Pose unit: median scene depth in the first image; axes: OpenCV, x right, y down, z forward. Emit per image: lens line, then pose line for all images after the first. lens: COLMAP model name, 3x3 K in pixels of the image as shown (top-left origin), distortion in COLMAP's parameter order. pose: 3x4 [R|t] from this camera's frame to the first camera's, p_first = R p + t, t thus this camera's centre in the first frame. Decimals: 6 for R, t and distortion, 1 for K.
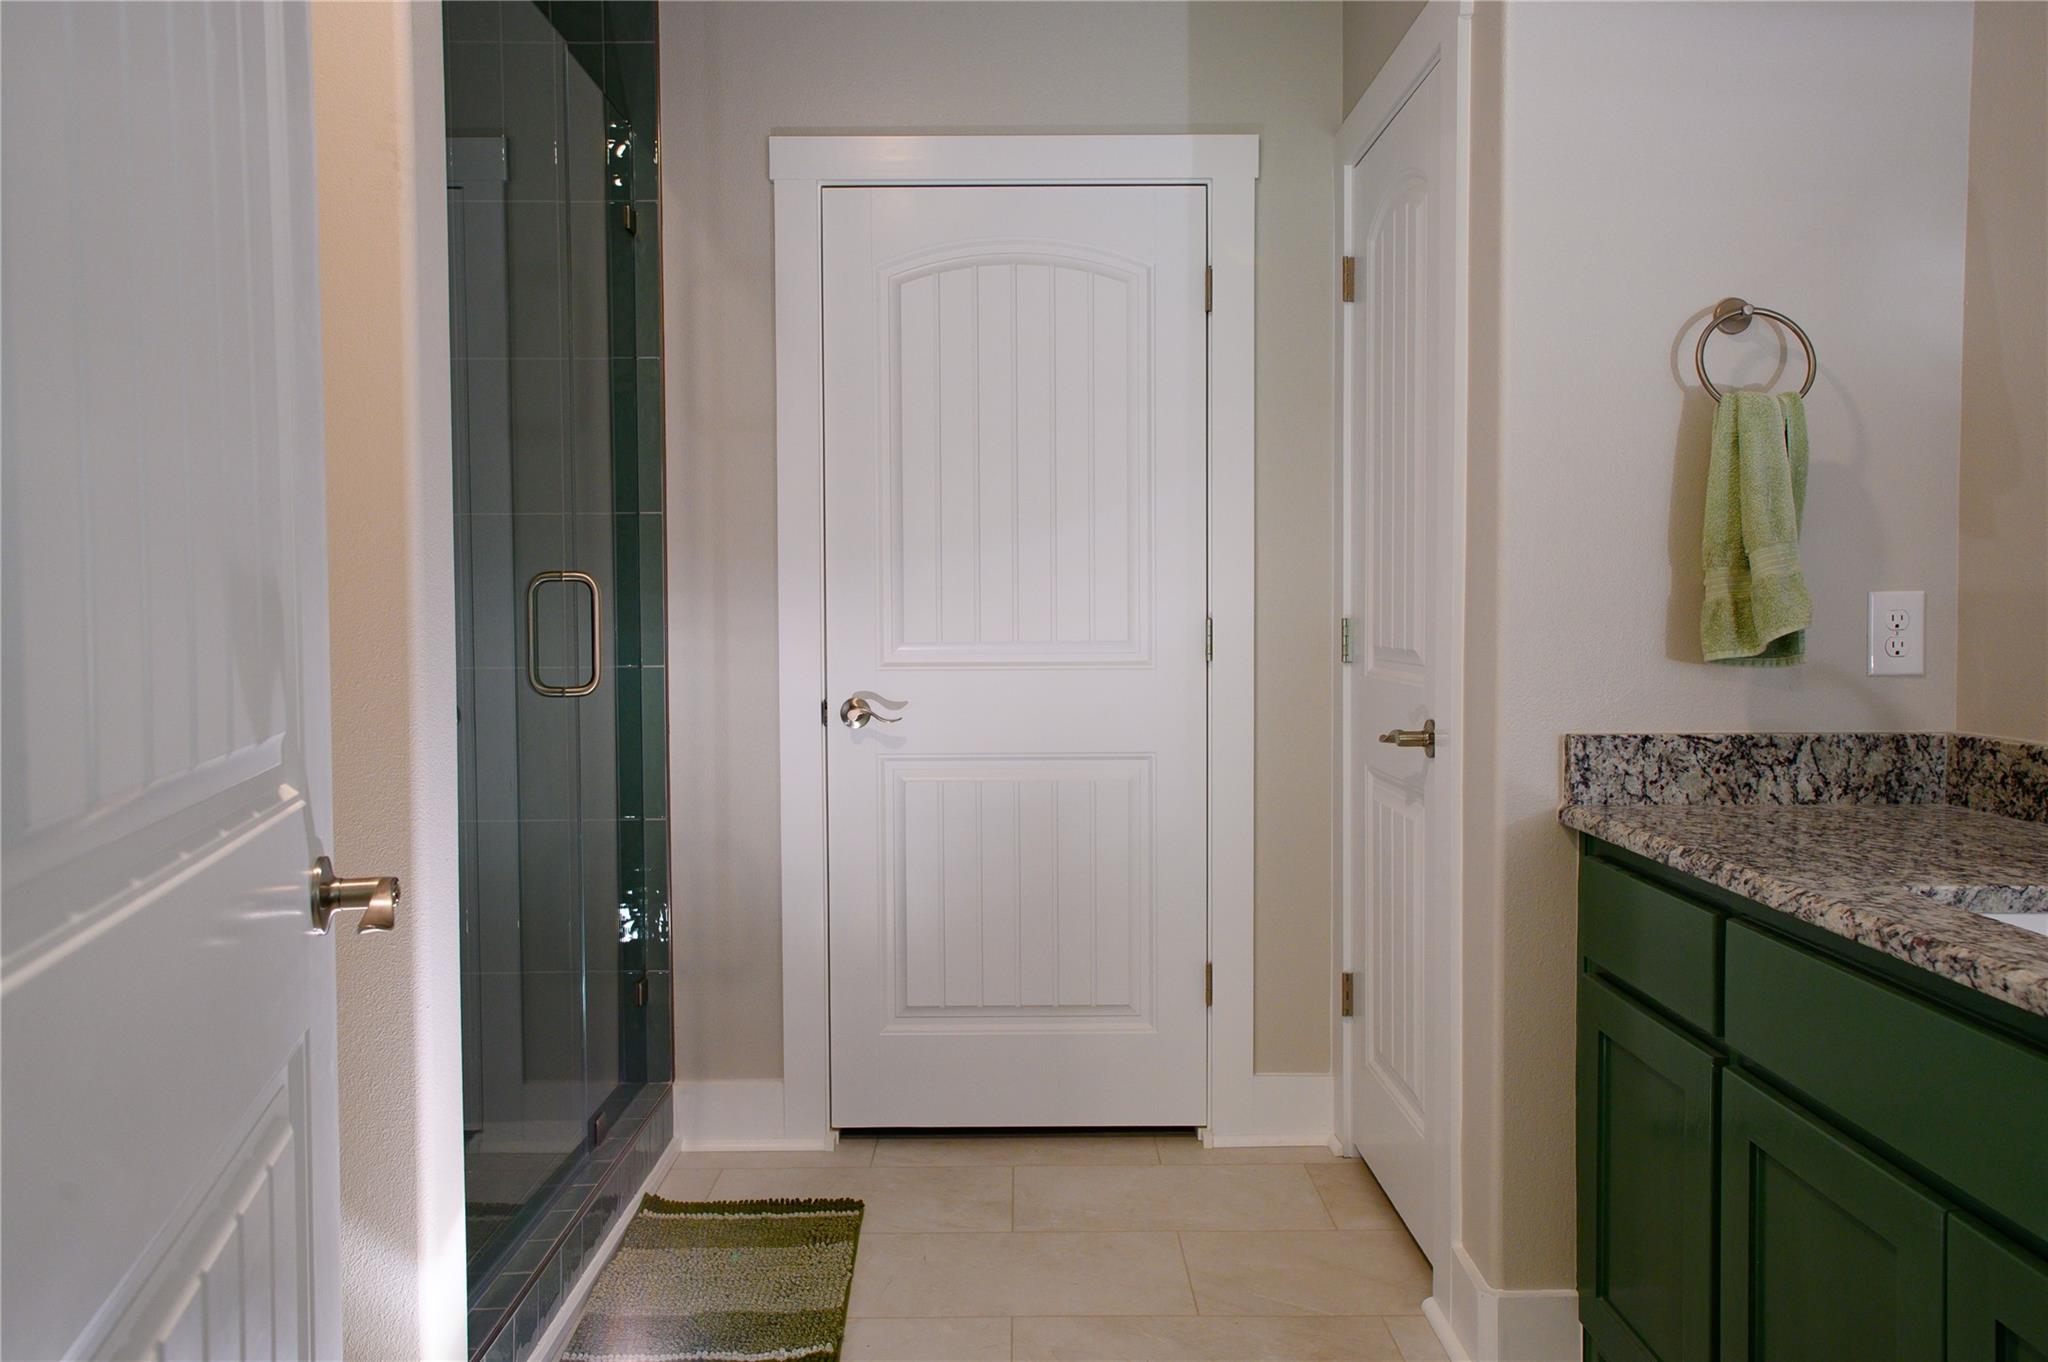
lens RADIAL K [[1460.0, 0, 975.5], [0, 1460.0, 656.8], [0, 0, 1]] dist [-0.002188, 0.017351]
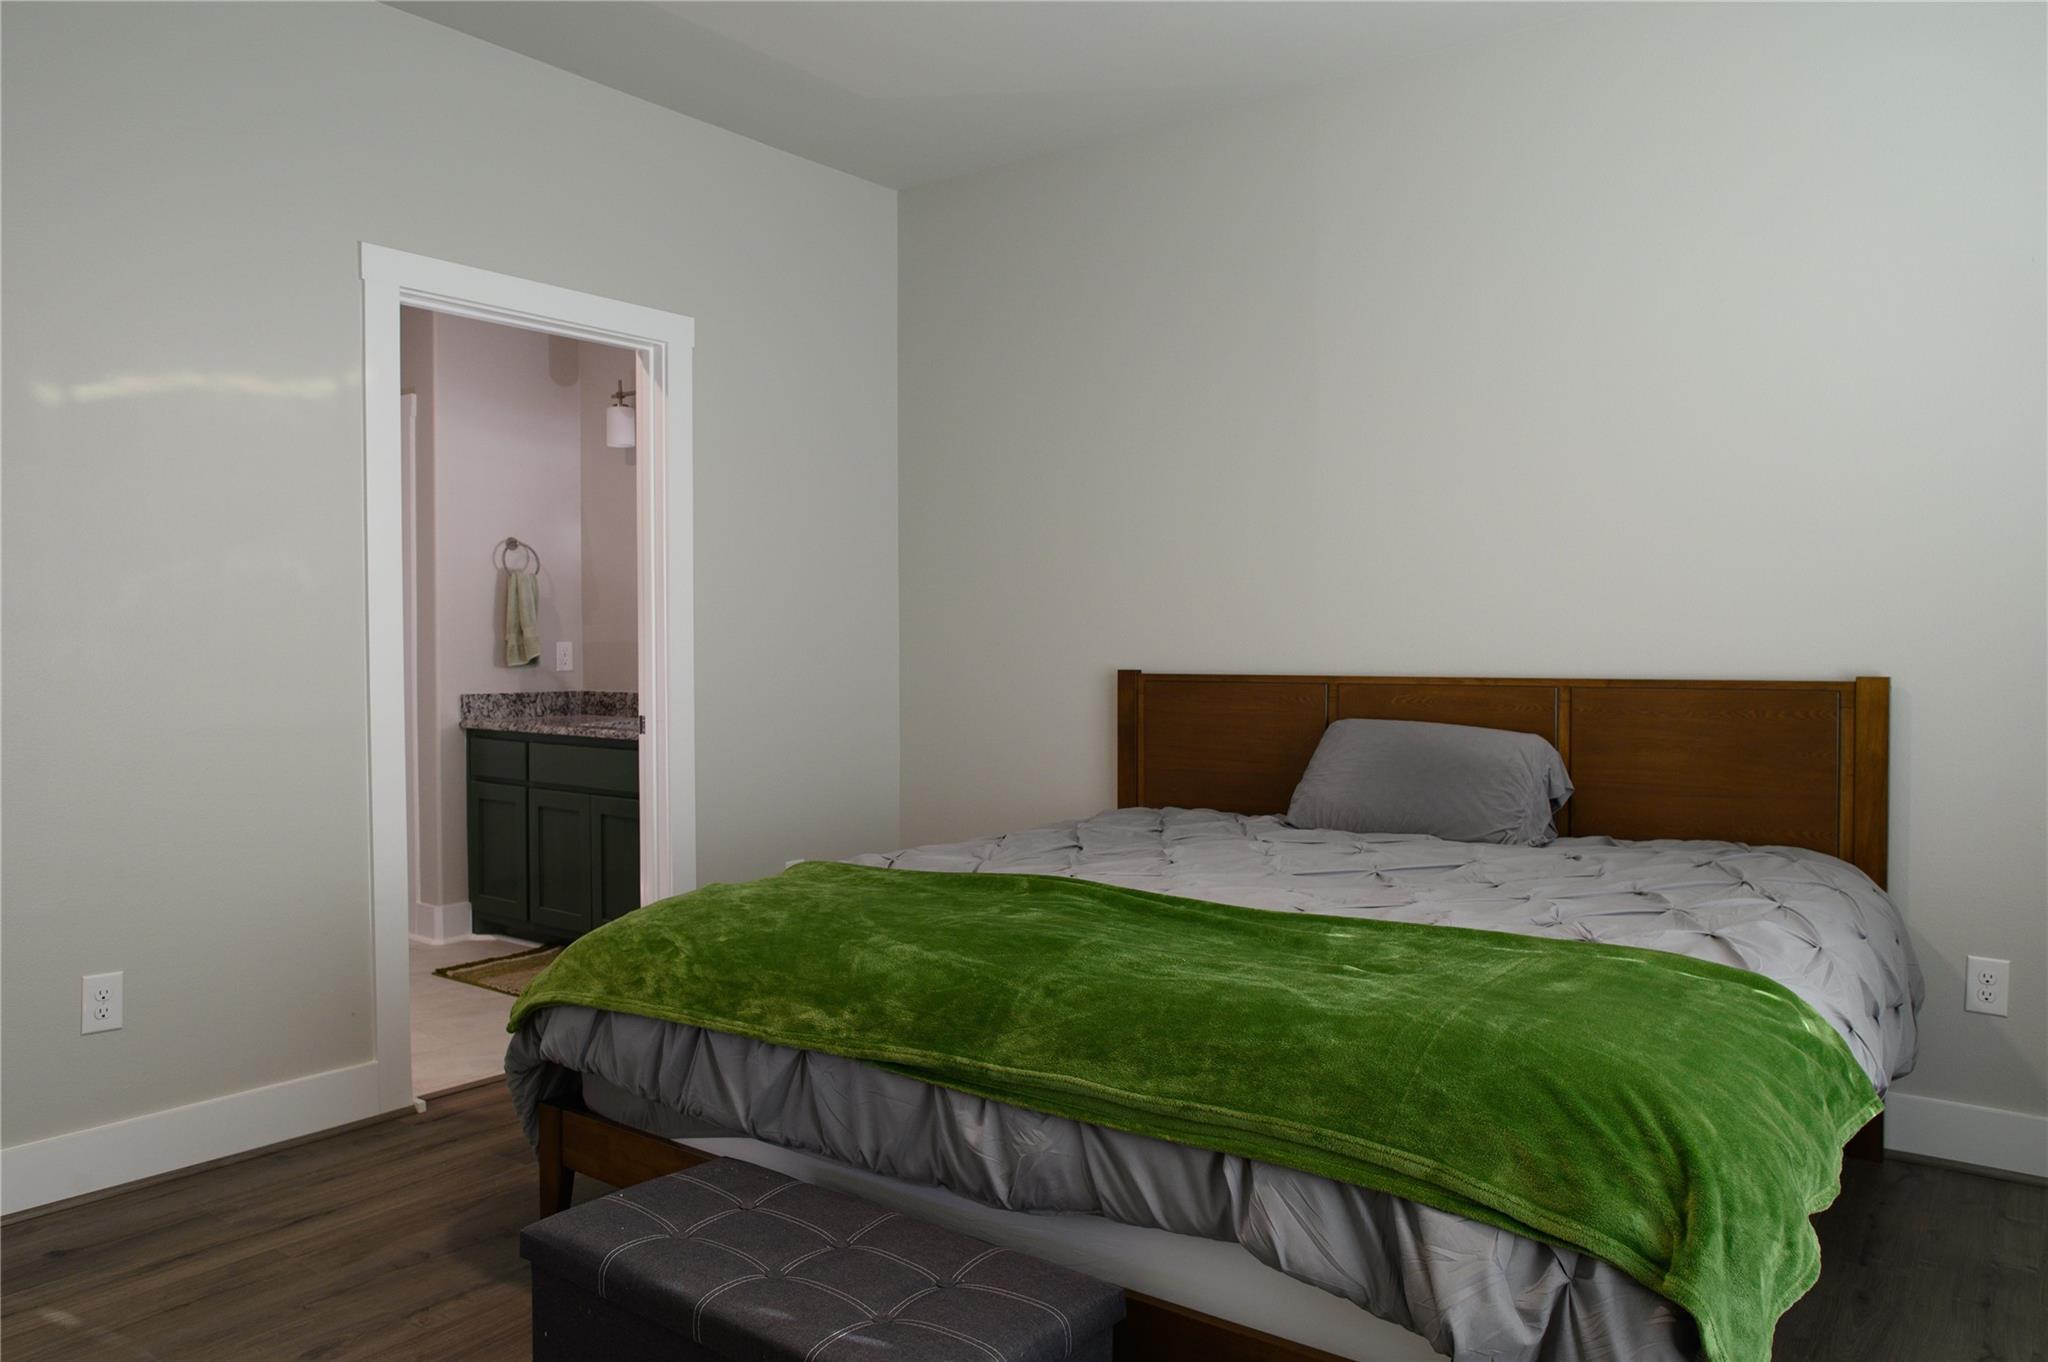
lens RADIAL K [[1460.0, 0, 992.6], [0, 1460.0, 687.9], [0, 0, 1]] dist [-0.002188, 0.017351]
pose [[0.625329, -0.017142, 0.780173, -1.098562], [0.027675, 0.999617, -0.000218, 0.069569], [-0.779870, 0.021728, 0.625564, -1.470308]]
